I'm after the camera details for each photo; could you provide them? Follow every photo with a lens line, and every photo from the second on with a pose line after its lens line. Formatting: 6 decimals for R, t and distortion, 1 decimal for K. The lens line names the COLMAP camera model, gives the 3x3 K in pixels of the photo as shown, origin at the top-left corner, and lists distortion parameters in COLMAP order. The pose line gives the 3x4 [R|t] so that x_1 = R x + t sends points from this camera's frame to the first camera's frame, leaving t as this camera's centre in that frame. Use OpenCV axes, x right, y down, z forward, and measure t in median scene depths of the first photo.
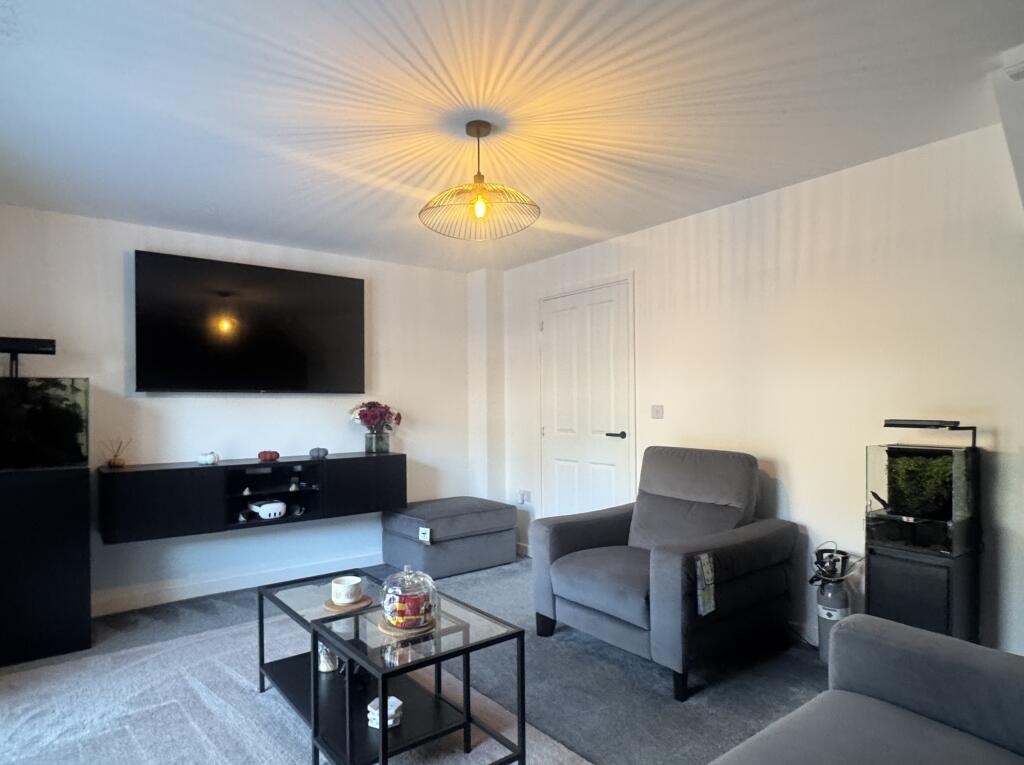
lens RADIAL K [[592.1, 0, 510.6], [0, 592.1, 406.6], [0, 0, 1]] dist [0.000409, 0.000188]
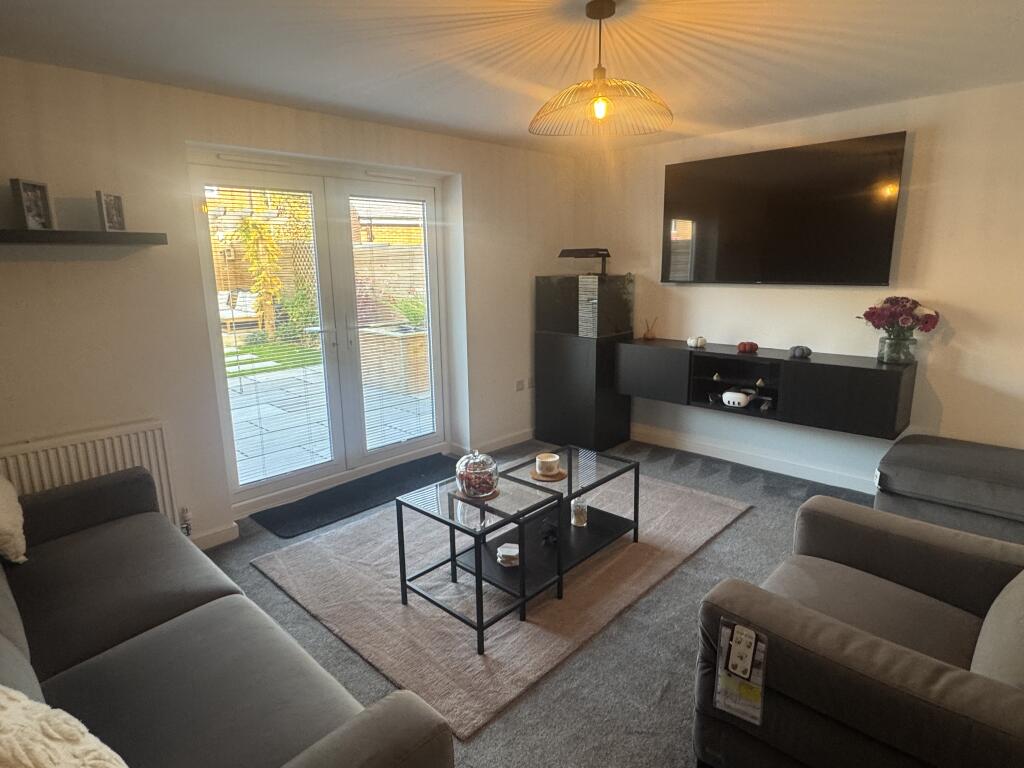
lens RADIAL K [[575.8, 0, 512.0], [0, 575.8, 384.0], [0, 0, 1]] dist [0.000848, 0.000195]
pose [[0.147585, 0.209074, -0.966699, 0.537647], [0.013444, 0.976888, 0.213330, -0.077388], [0.988958, -0.044481, 0.141363, 0.470847]]
